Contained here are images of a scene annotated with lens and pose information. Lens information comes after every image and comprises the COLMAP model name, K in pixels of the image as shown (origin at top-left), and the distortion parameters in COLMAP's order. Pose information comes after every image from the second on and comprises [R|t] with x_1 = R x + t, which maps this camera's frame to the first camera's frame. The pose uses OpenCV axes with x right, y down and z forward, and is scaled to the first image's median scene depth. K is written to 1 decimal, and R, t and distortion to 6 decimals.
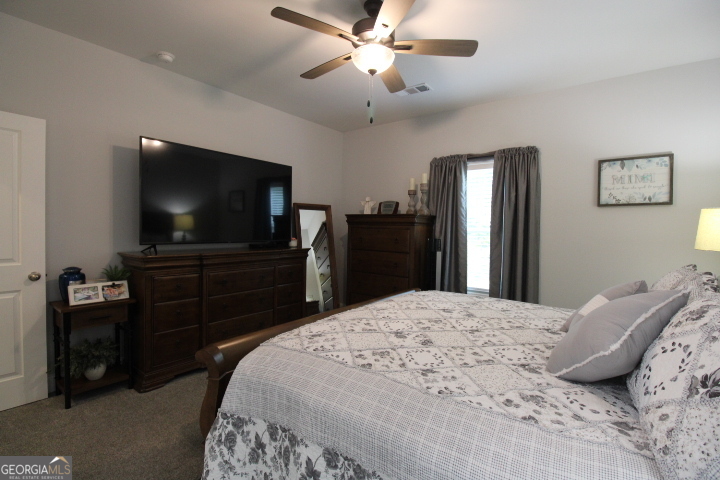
lens RADIAL K [[334.3, 0, 360.7], [0, 334.3, 240.3], [0, 0, 1]] dist [-0.005082, -0.006748]
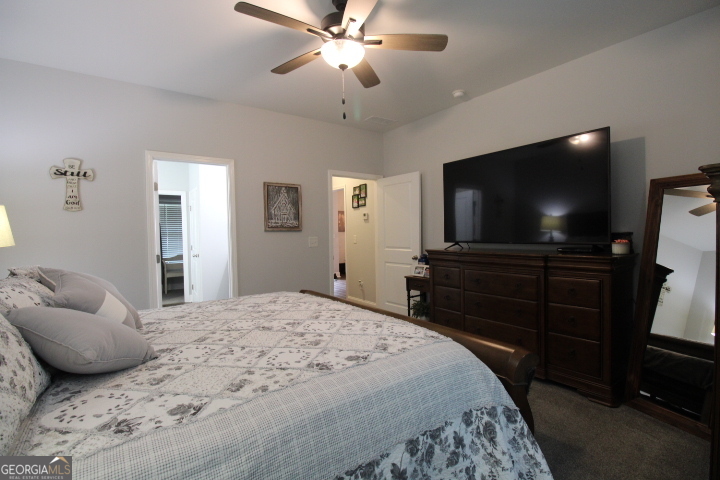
lens RADIAL K [[334.3, 0, 360.7], [0, 334.3, 243.5], [0, 0, 1]] dist [-0.005082, -0.006748]
pose [[-0.355021, 0.000443, -0.934858, 0.989017], [-0.029525, 0.999496, 0.011686, 0.015783], [0.934392, 0.031751, -0.354828, 1.513282]]
